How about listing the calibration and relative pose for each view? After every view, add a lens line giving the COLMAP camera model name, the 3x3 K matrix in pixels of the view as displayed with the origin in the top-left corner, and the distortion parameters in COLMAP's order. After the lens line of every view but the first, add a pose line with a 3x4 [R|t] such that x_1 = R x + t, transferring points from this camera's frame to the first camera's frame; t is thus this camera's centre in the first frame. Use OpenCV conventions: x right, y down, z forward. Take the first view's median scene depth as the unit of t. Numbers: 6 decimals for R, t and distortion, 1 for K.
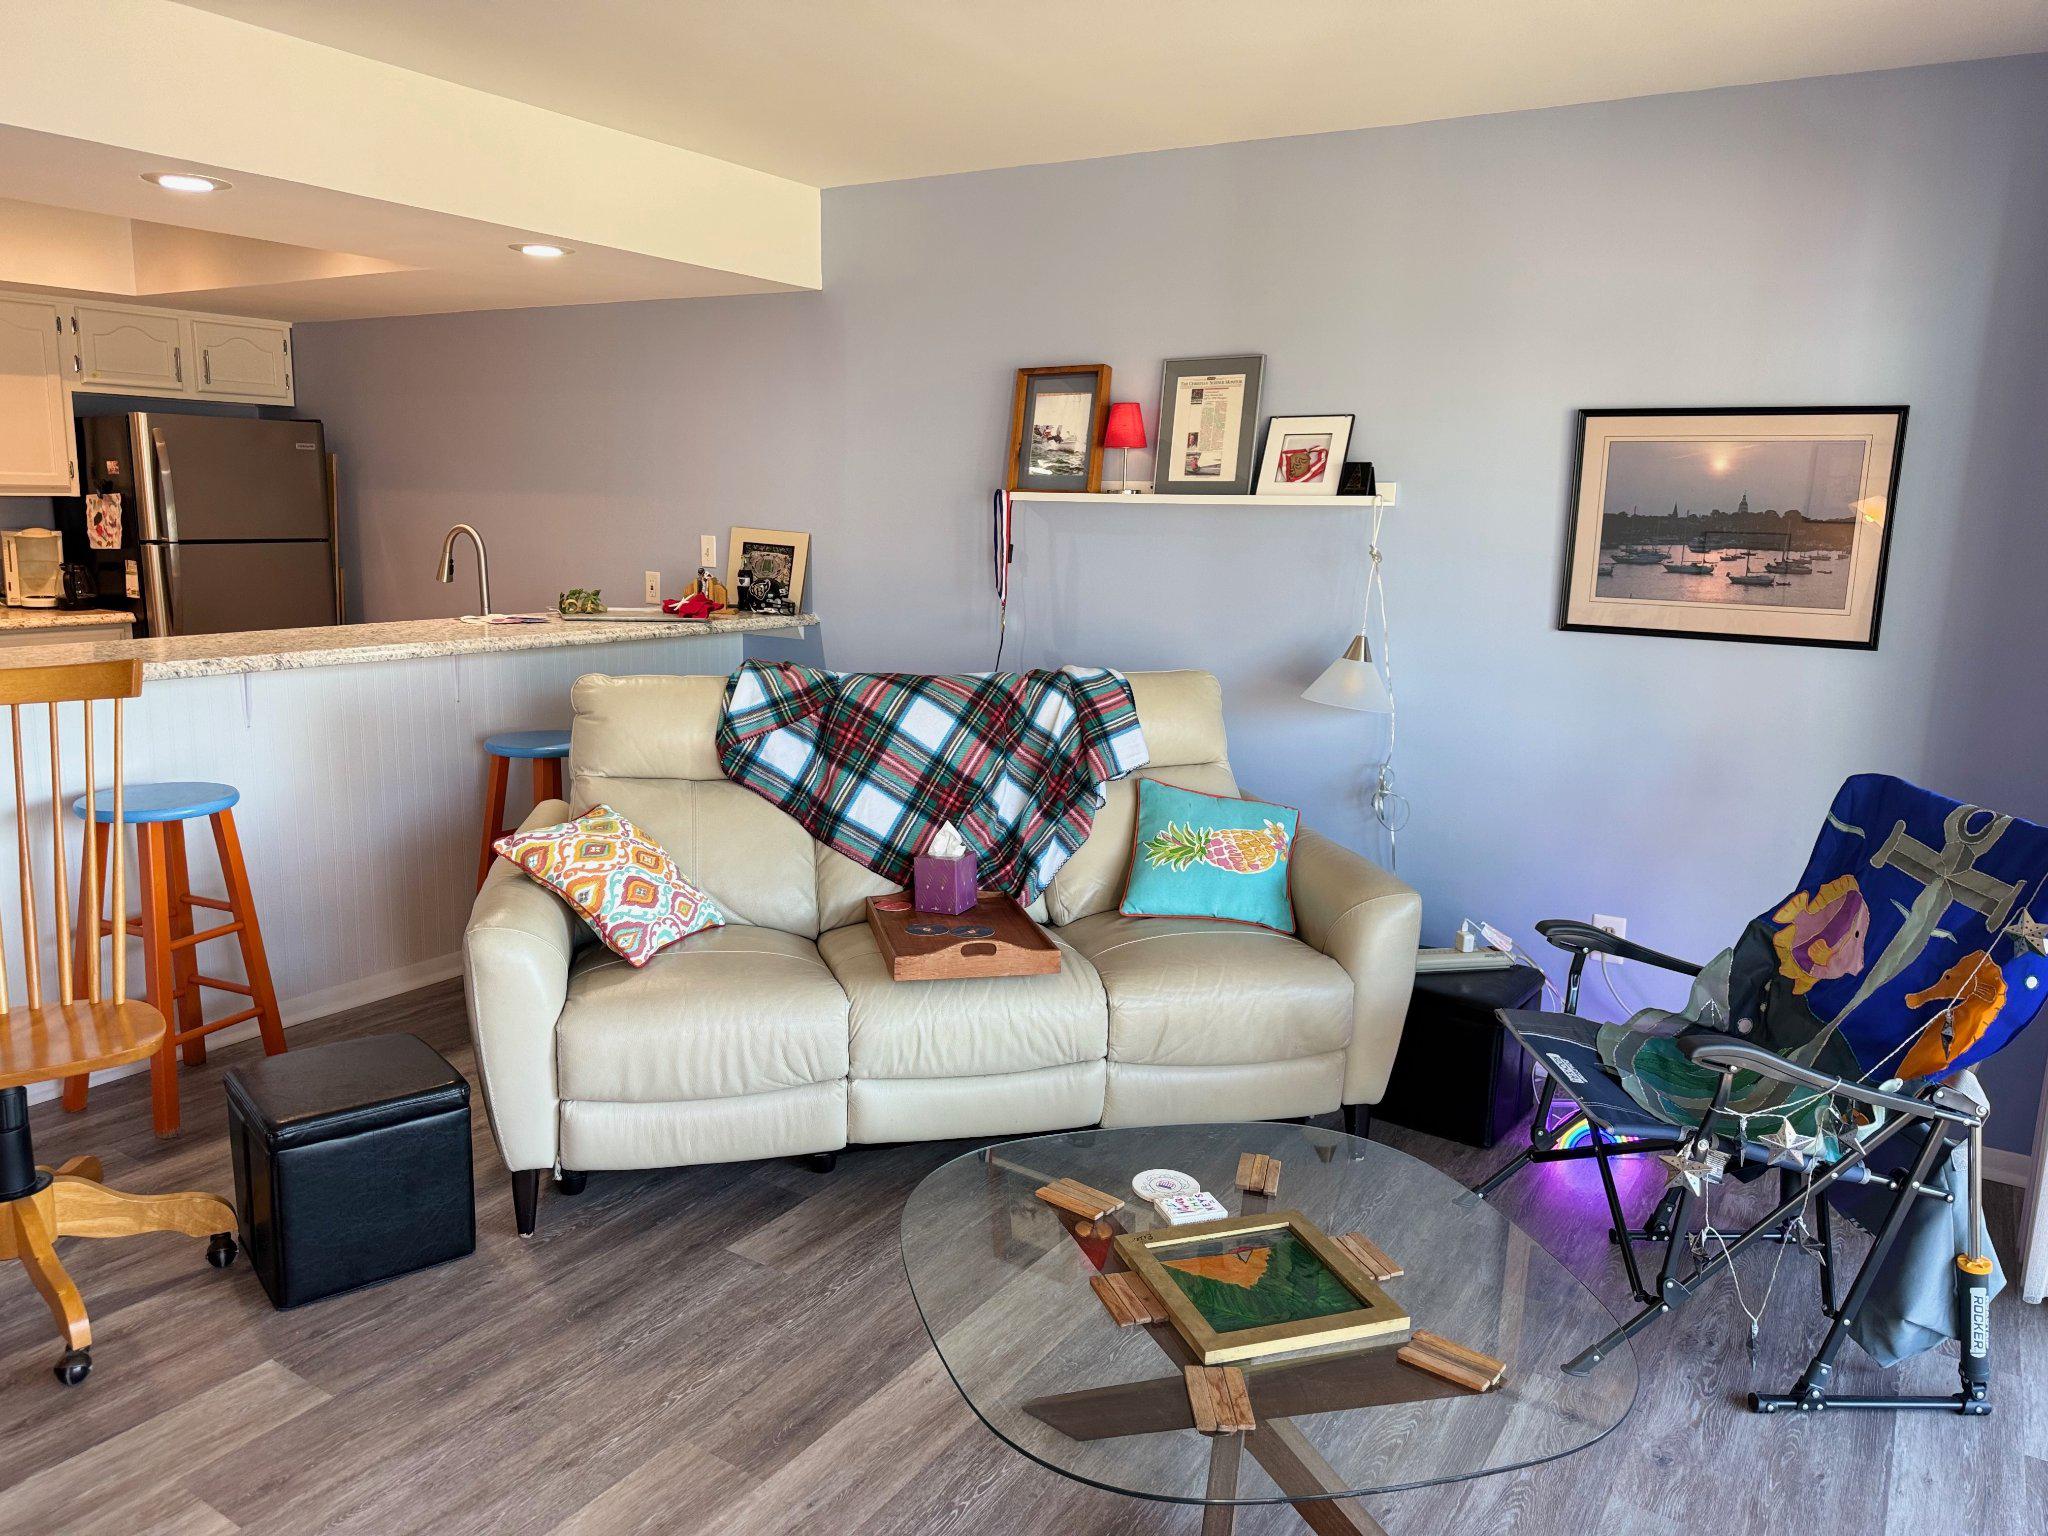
lens RADIAL K [[1427.8, 0, 1029.5], [0, 1427.8, 760.6], [0, 0, 1]] dist [0.018873, -0.005905]
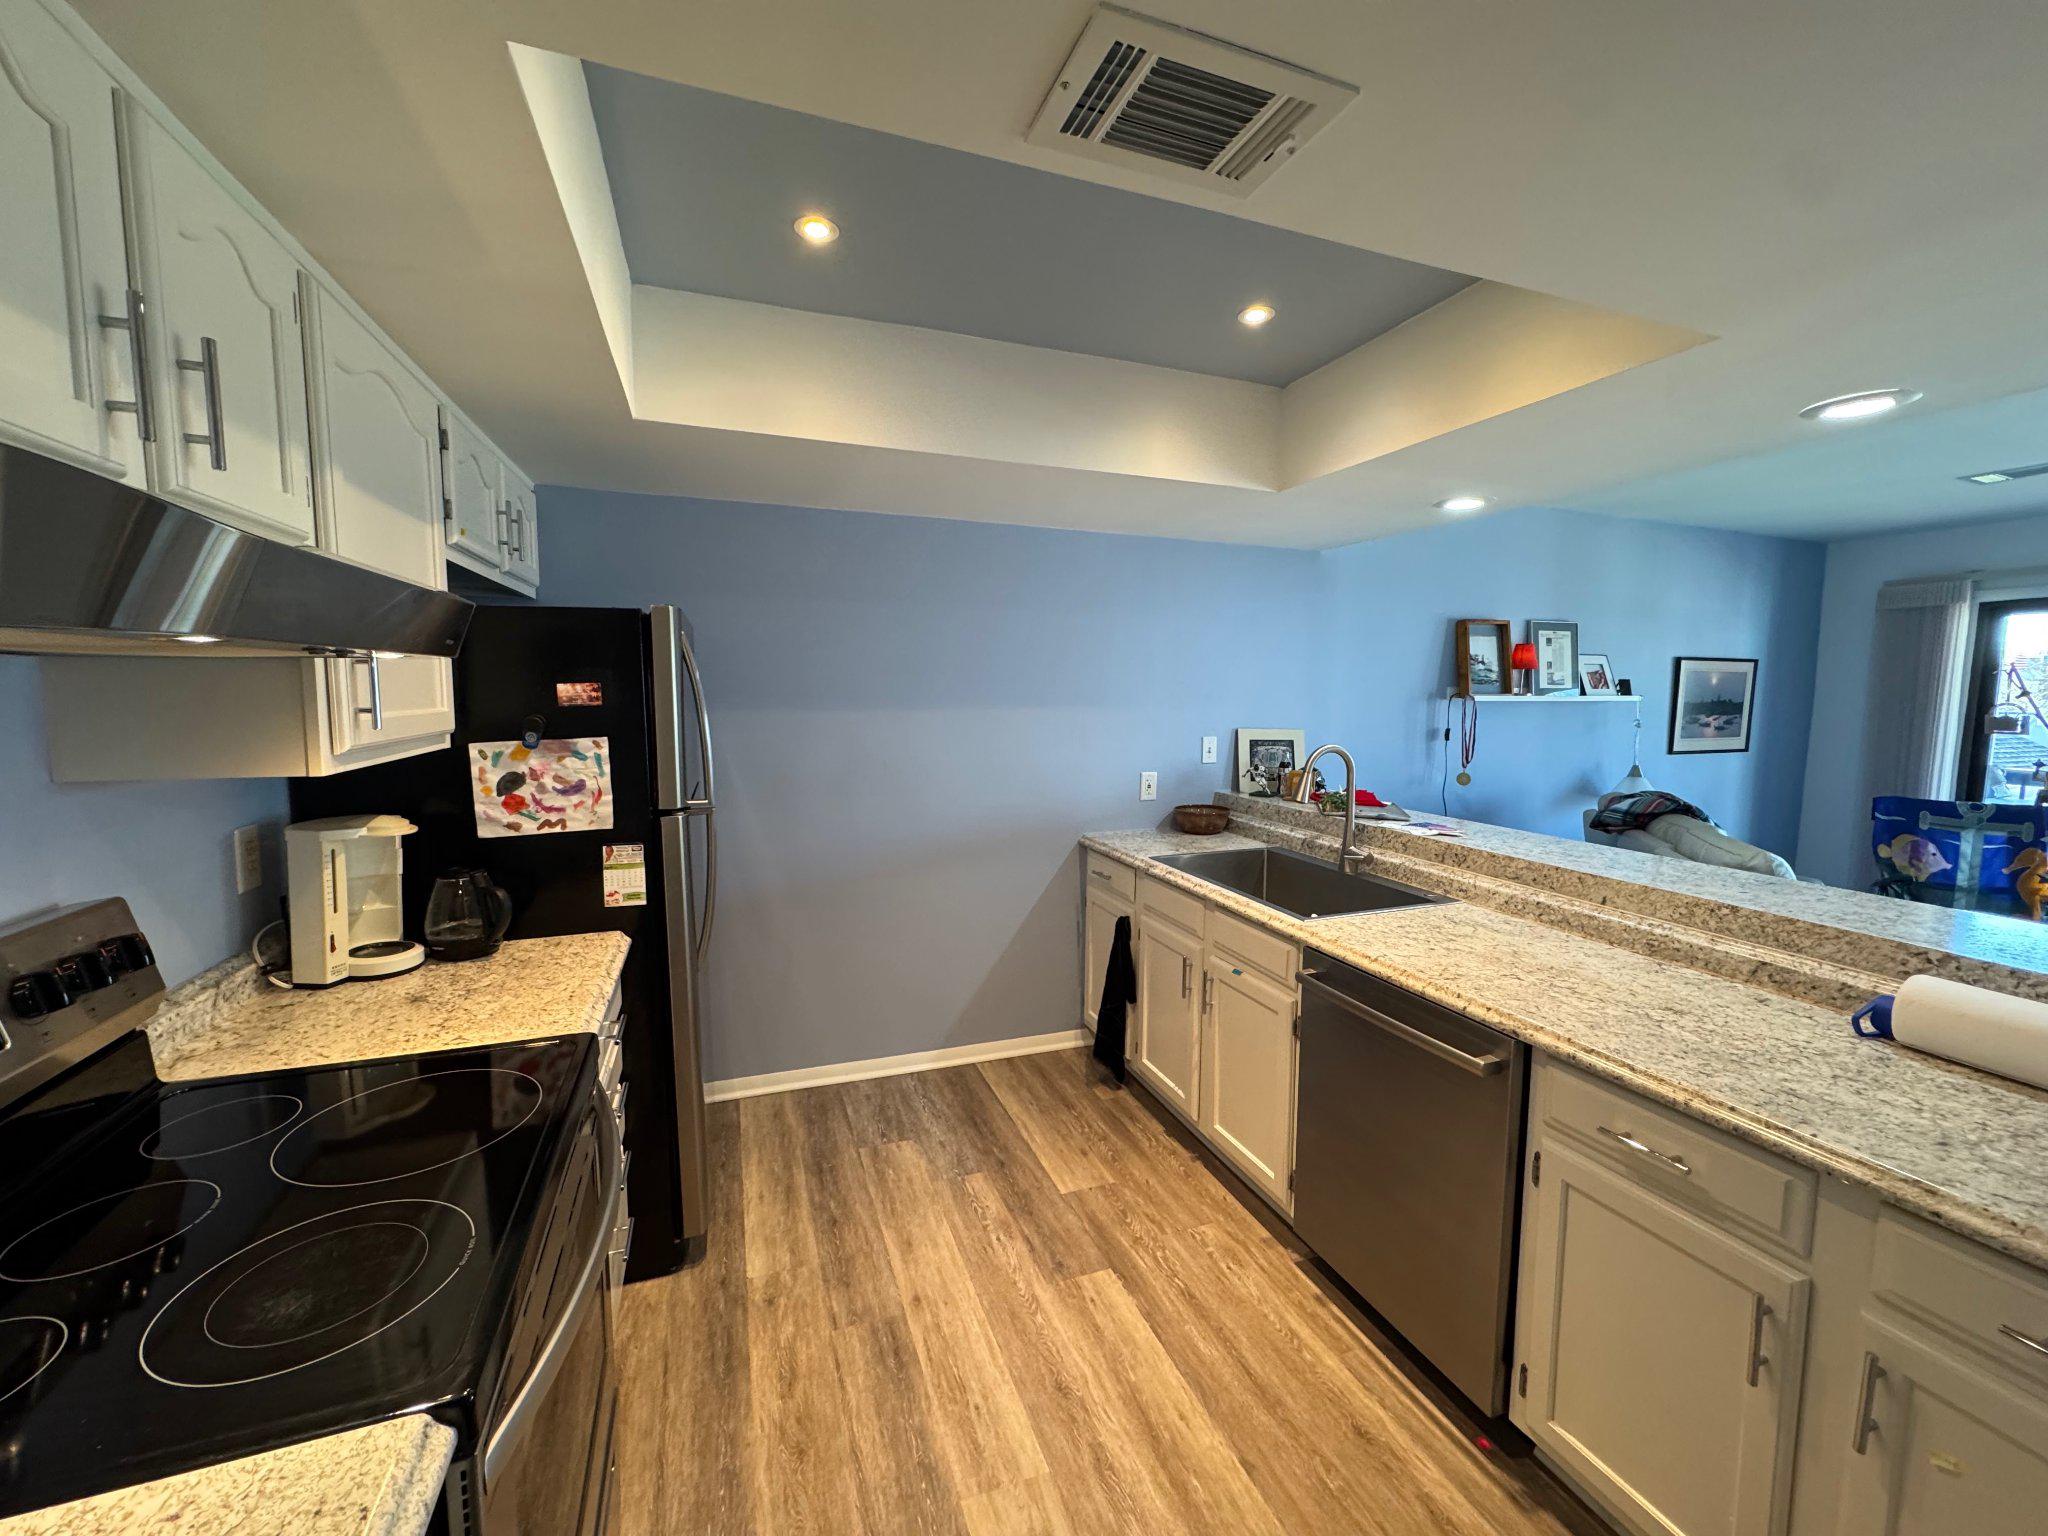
lens RADIAL K [[814.4, 0, 1022.0], [0, 814.4, 766.8], [0, 0, 1]] dist [-0.013728, 0.000068]
pose [[0.608972, -0.100325, 0.786821, -1.079479], [0.146249, 0.989163, 0.012934, -0.208012], [-0.779592, 0.107196, 0.617045, 0.899725]]
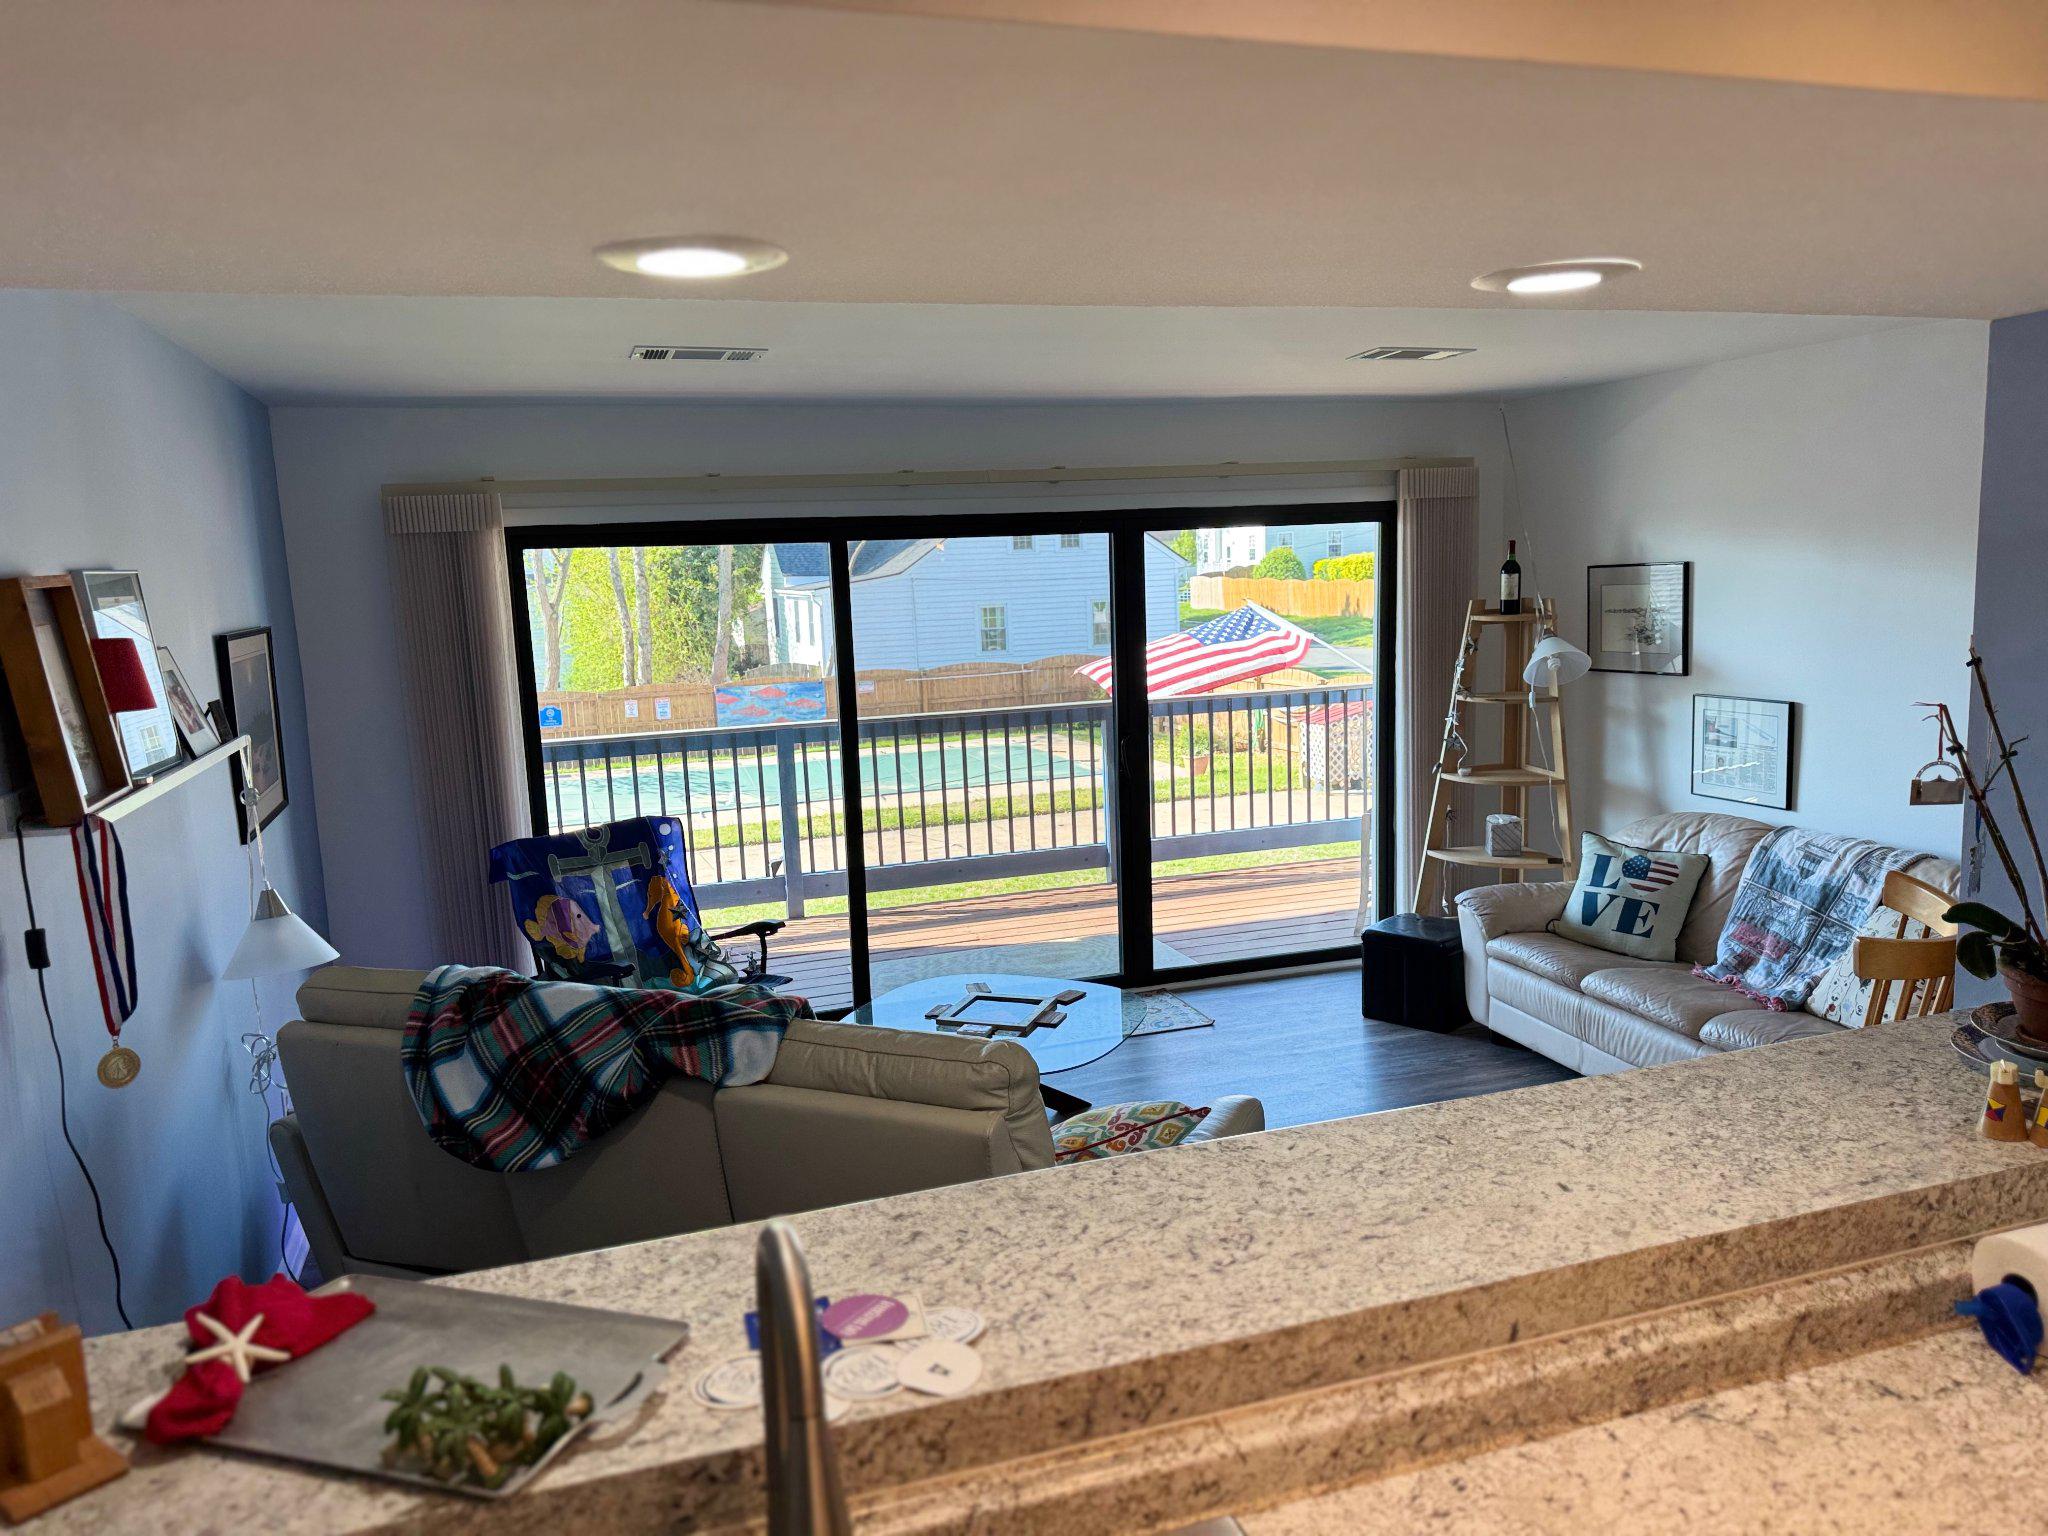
lens RADIAL K [[1427.8, 0, 1024.6], [0, 1427.8, 769.7], [0, 0, 1]] dist [0.018873, -0.005905]
pose [[-0.780562, -0.090404, 0.618506, -0.619581], [0.118618, 0.950084, 0.288567, -0.329378], [-0.613720, 0.298610, -0.730876, 1.234780]]
